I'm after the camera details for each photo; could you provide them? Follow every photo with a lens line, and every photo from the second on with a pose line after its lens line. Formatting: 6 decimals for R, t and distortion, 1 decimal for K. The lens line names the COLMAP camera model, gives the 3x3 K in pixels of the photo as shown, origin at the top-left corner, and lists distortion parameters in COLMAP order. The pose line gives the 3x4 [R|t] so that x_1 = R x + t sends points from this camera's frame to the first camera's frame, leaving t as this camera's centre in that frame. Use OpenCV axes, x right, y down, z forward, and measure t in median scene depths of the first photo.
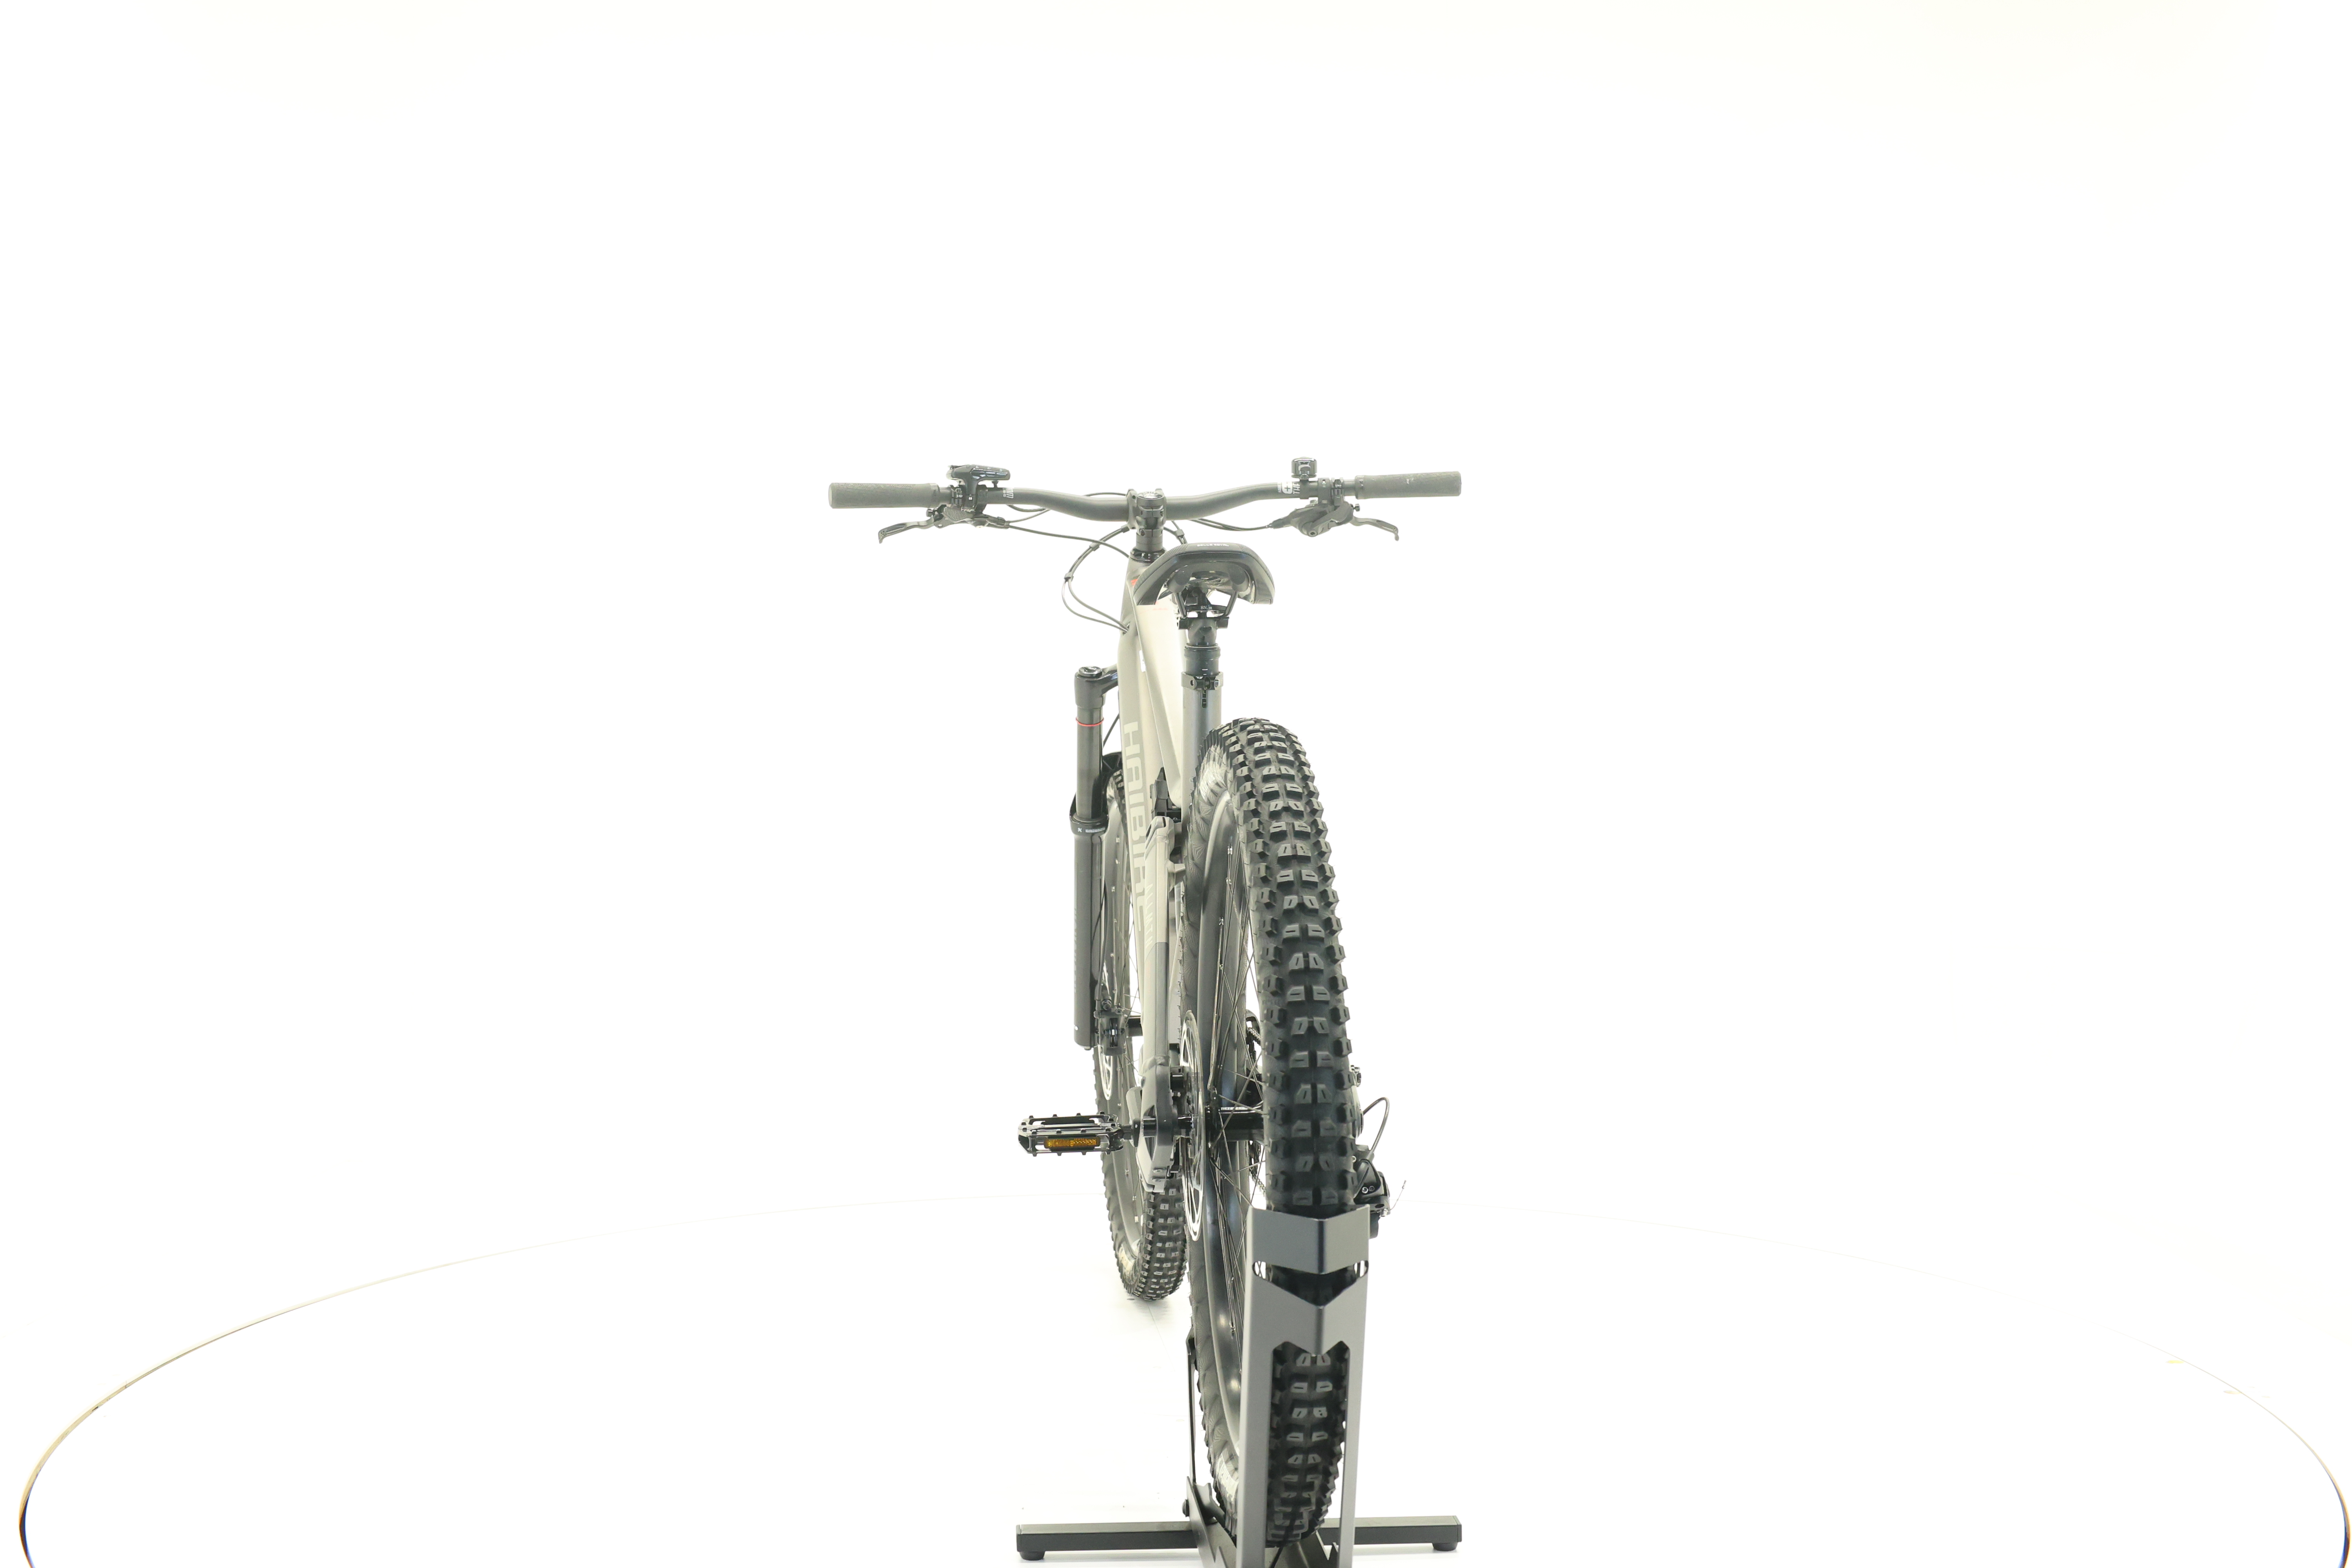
lens RADIAL K [[2509.8, 0, 1174.1], [0, 2509.8, 780.8], [0, 0, 1]] dist [0.003597, 0.000000]
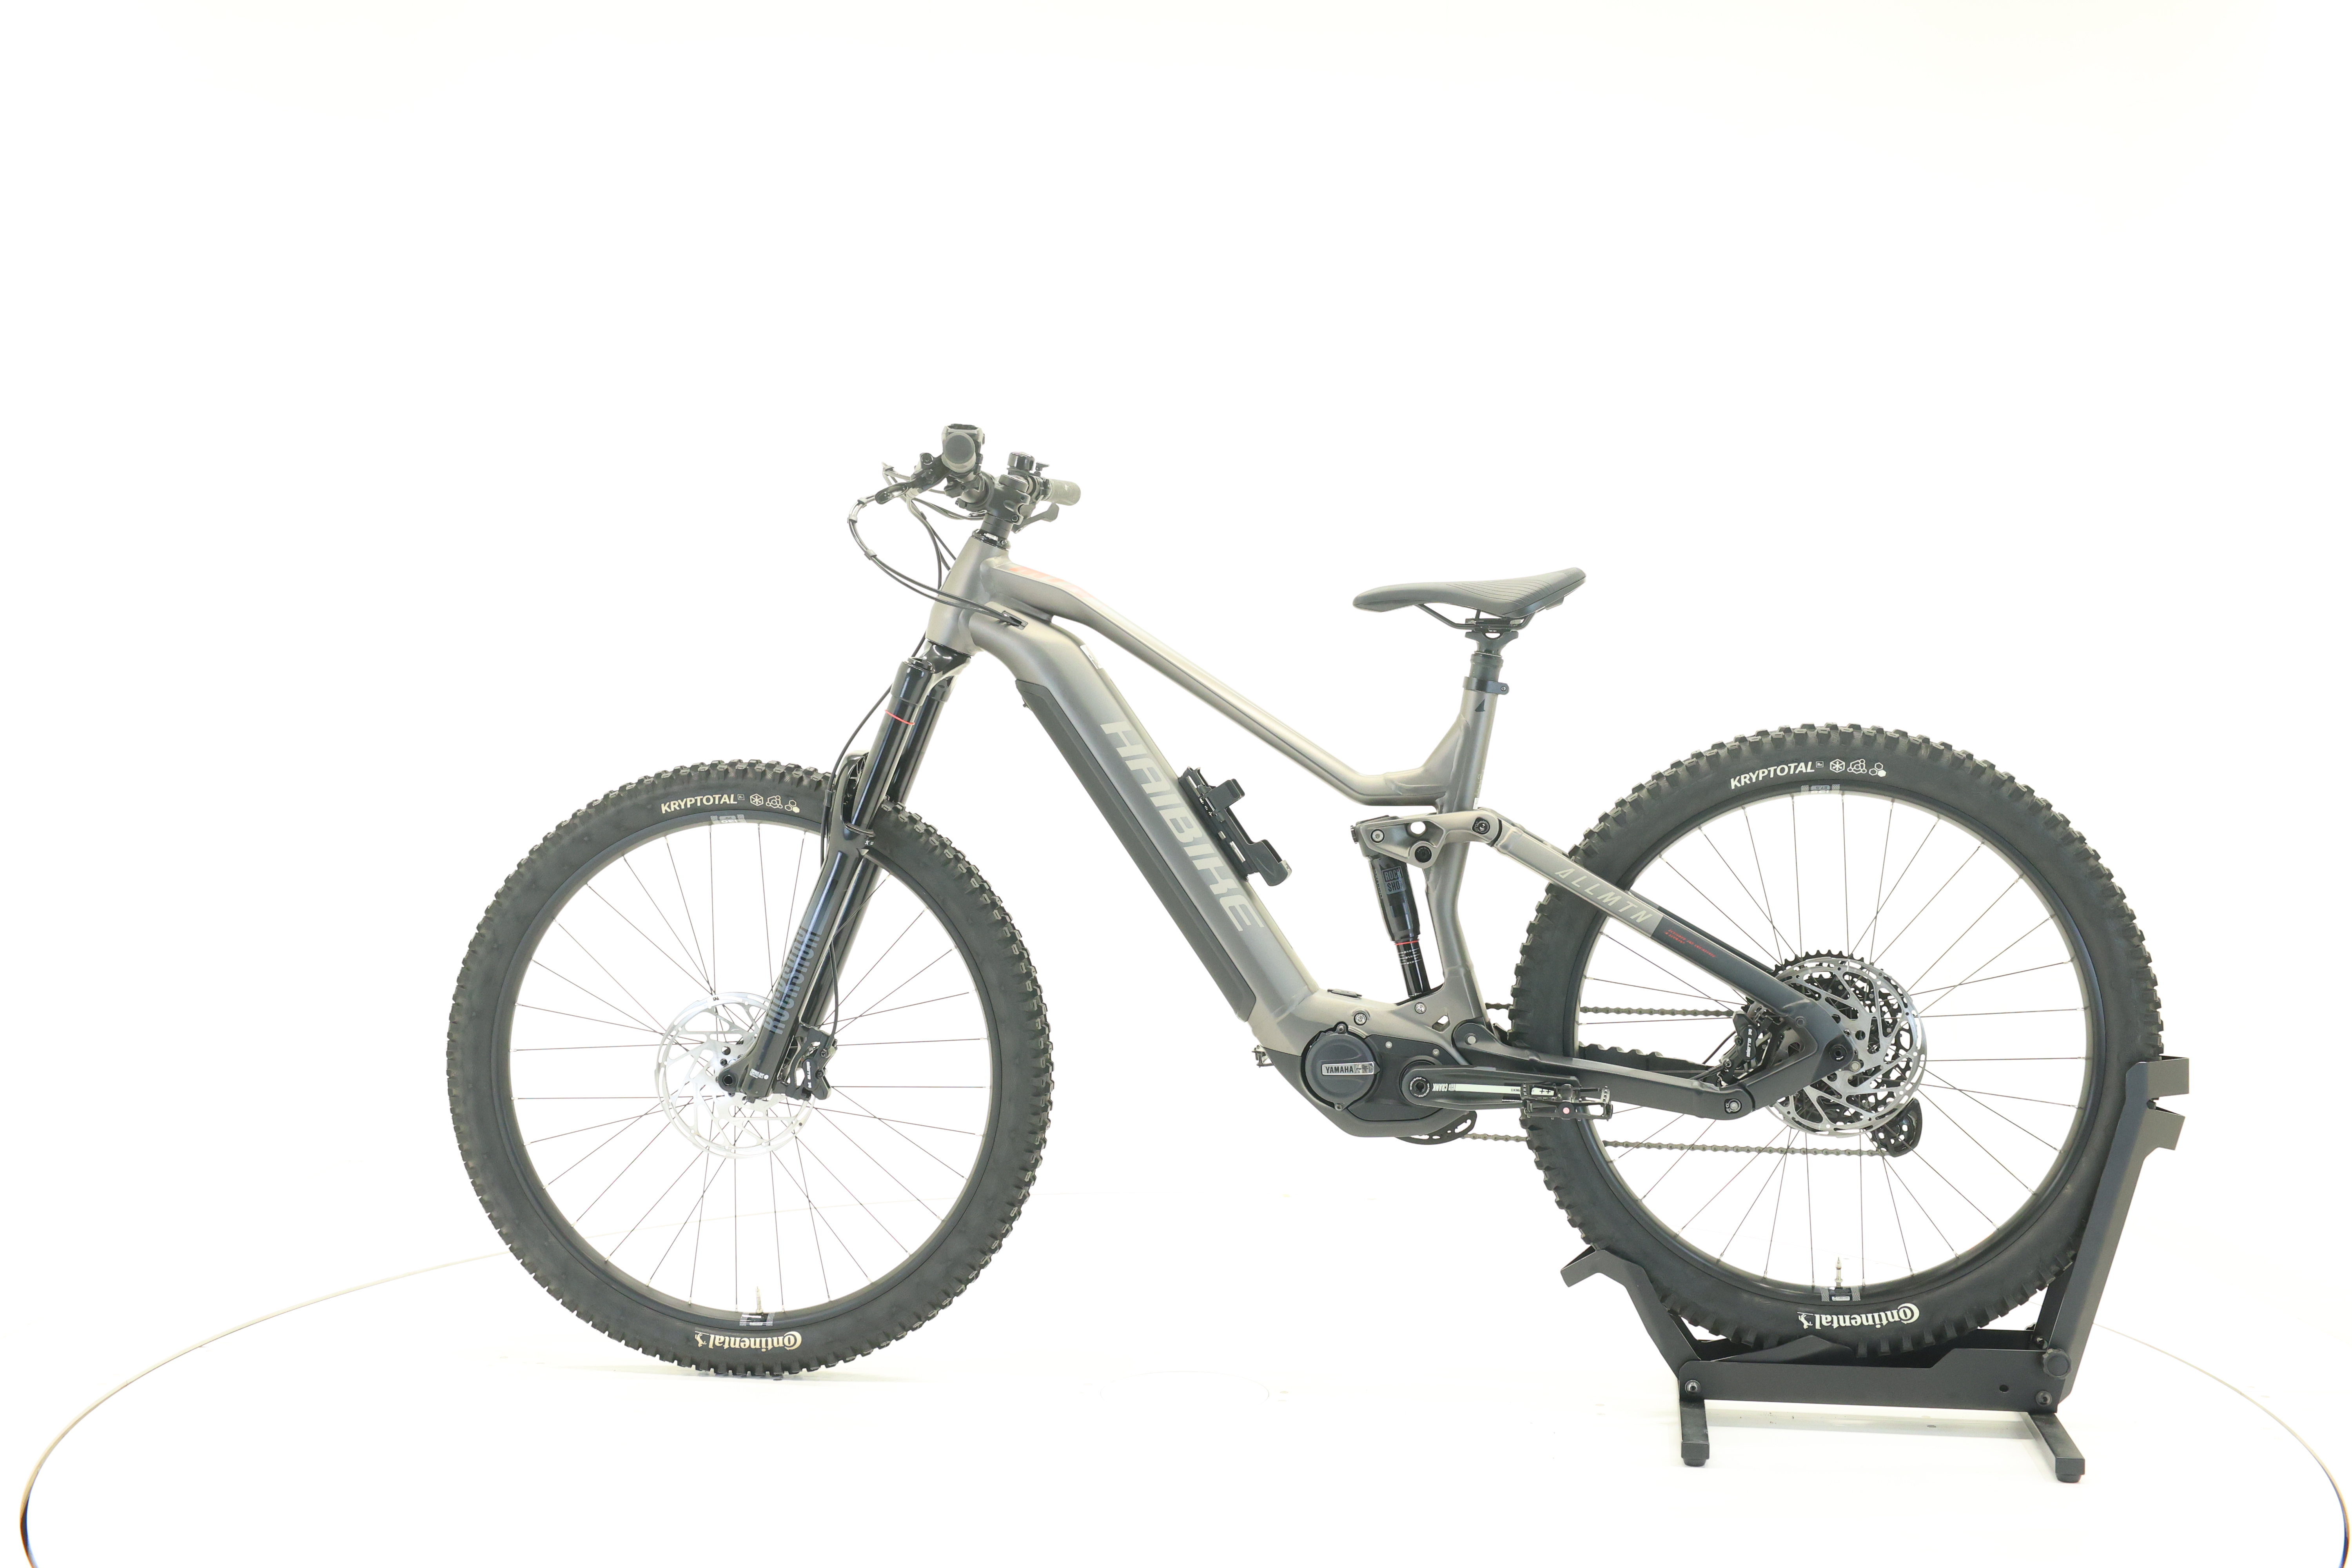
lens RADIAL K [[2509.8, 0, 1176.1], [0, 2509.8, 779.2], [0, 0, 1]] dist [0.003597, 0.000000]
pose [[0.240153, -0.021037, 0.970507, -0.905613], [0.015626, 0.999719, 0.017803, -0.017161], [-0.970609, 0.010890, 0.240415, 0.715023]]
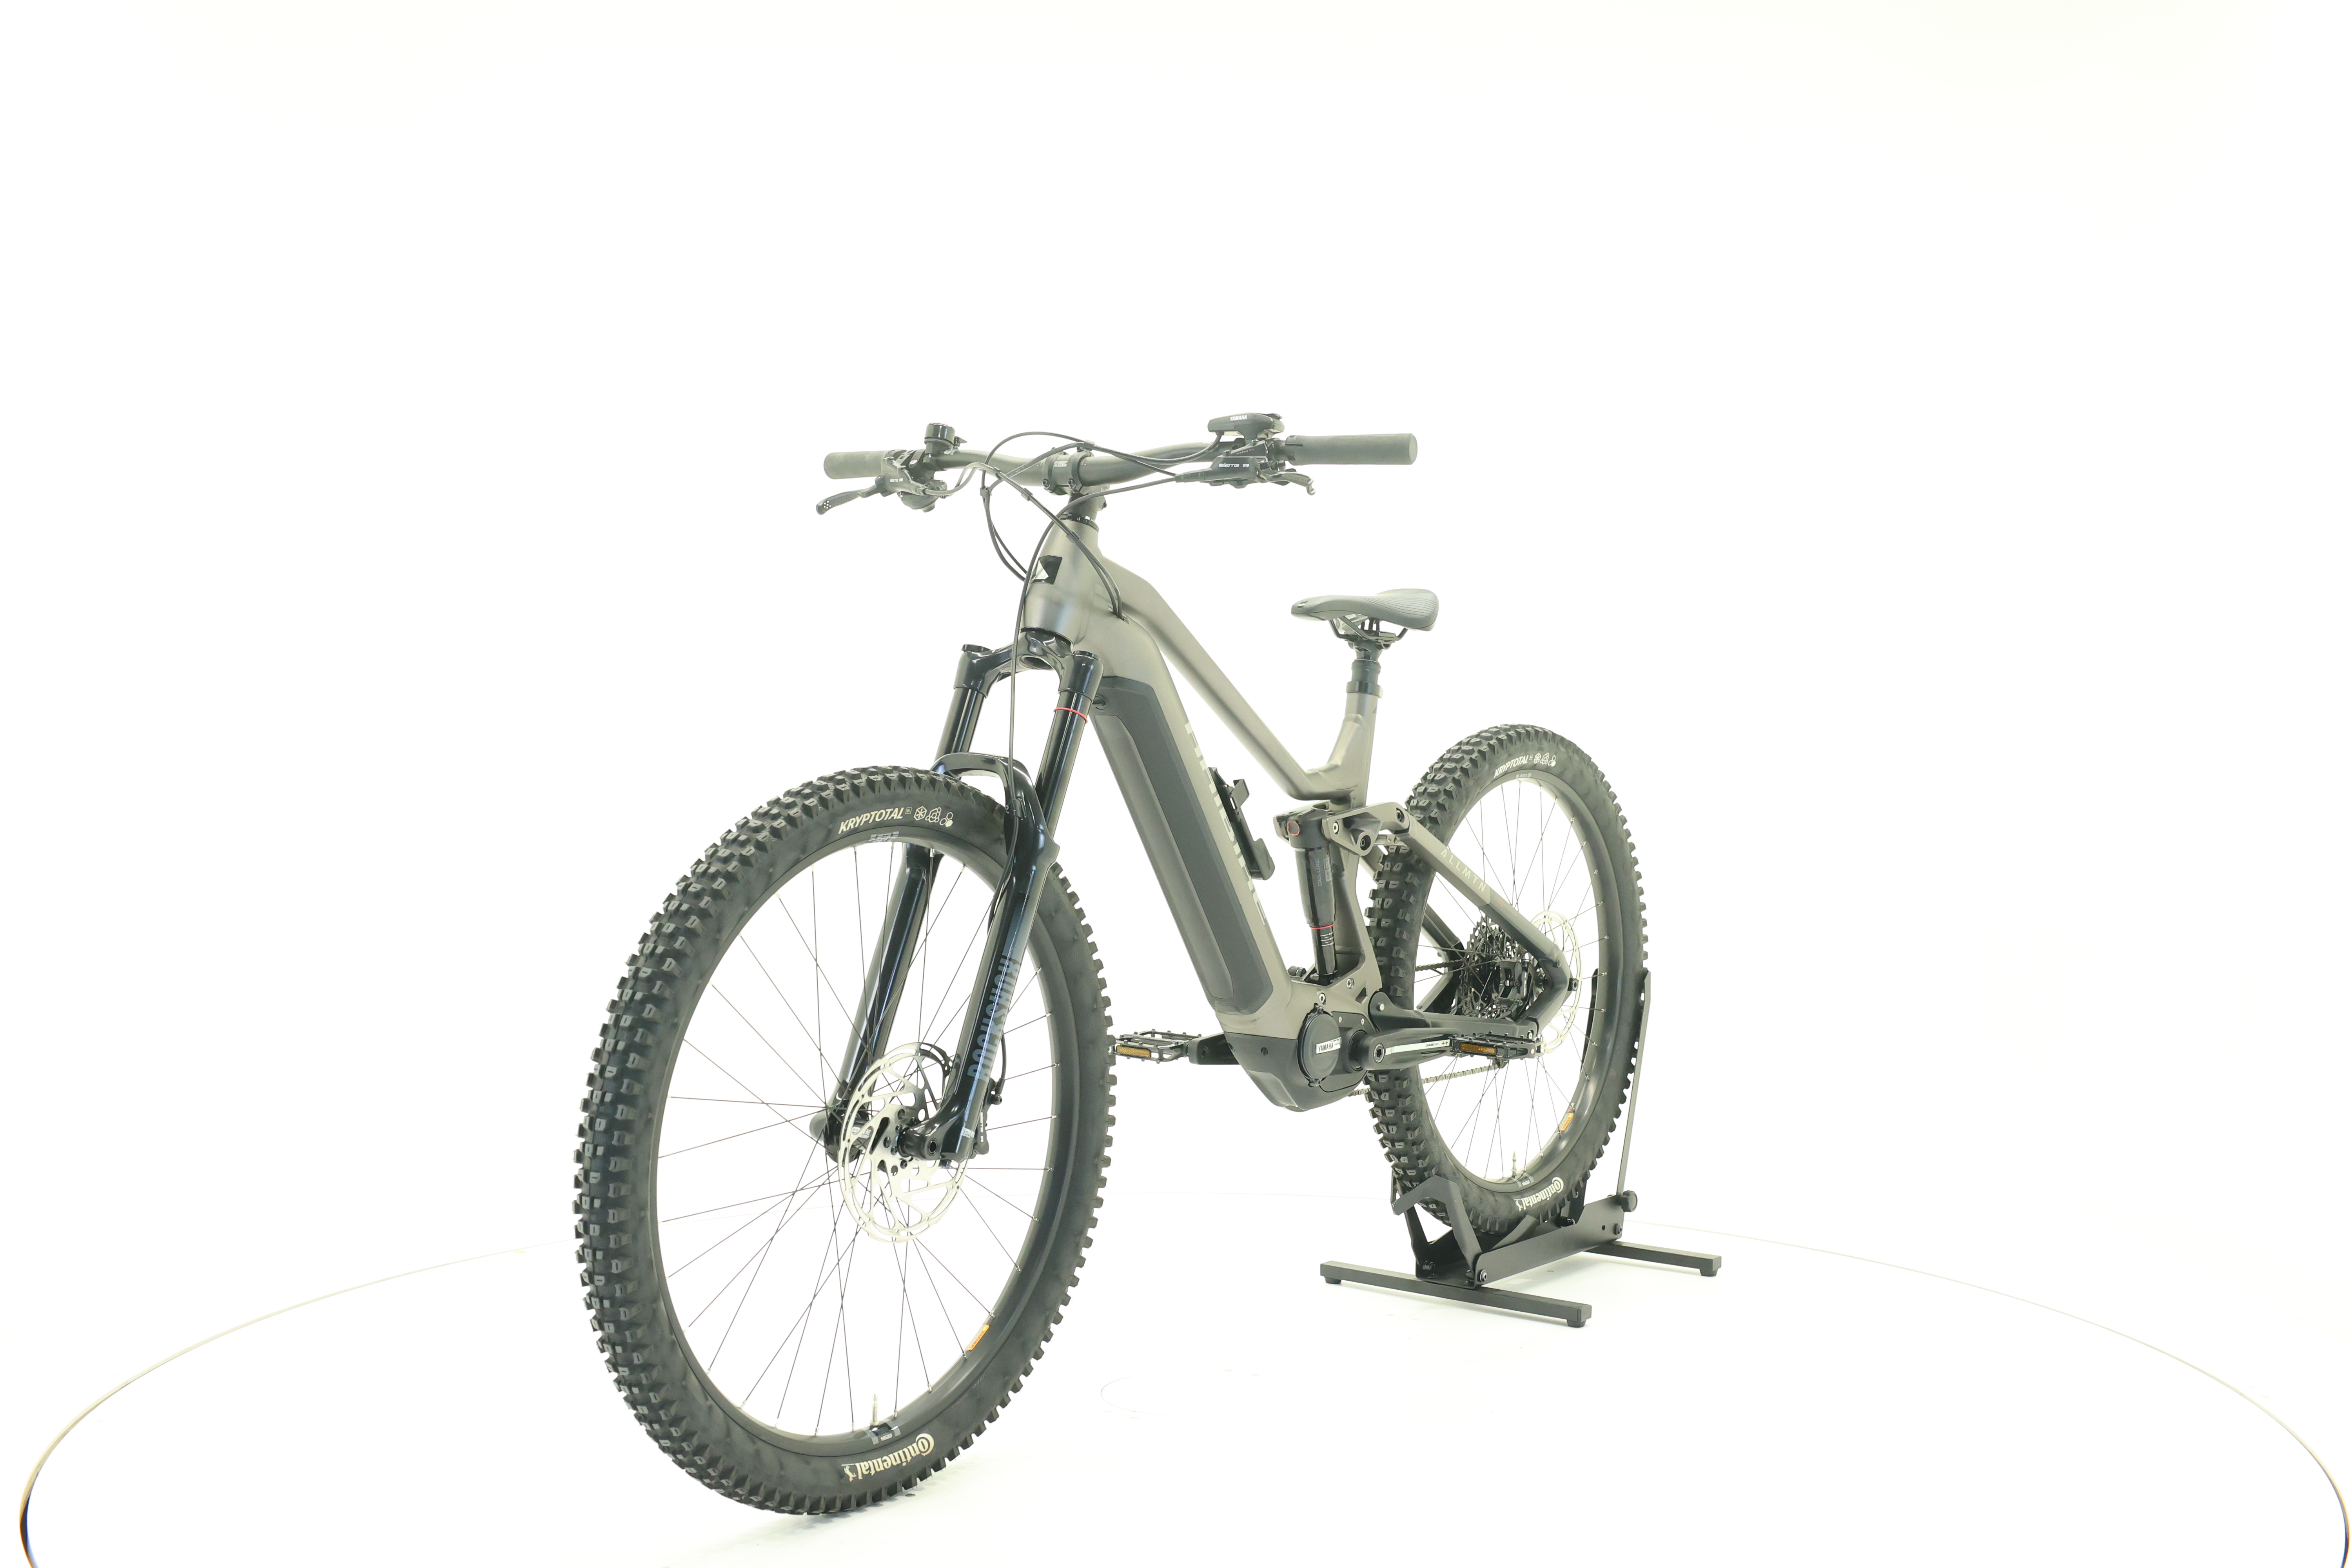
lens RADIAL K [[2509.8, 0, 1165.7], [0, 2509.8, 792.3], [0, 0, 1]] dist [0.003597, 0.000000]
pose [[-0.729780, -0.022030, 0.683327, -0.629001], [0.007613, 0.999157, 0.040343, -0.033345], [-0.683640, 0.034643, -0.728997, 1.623750]]
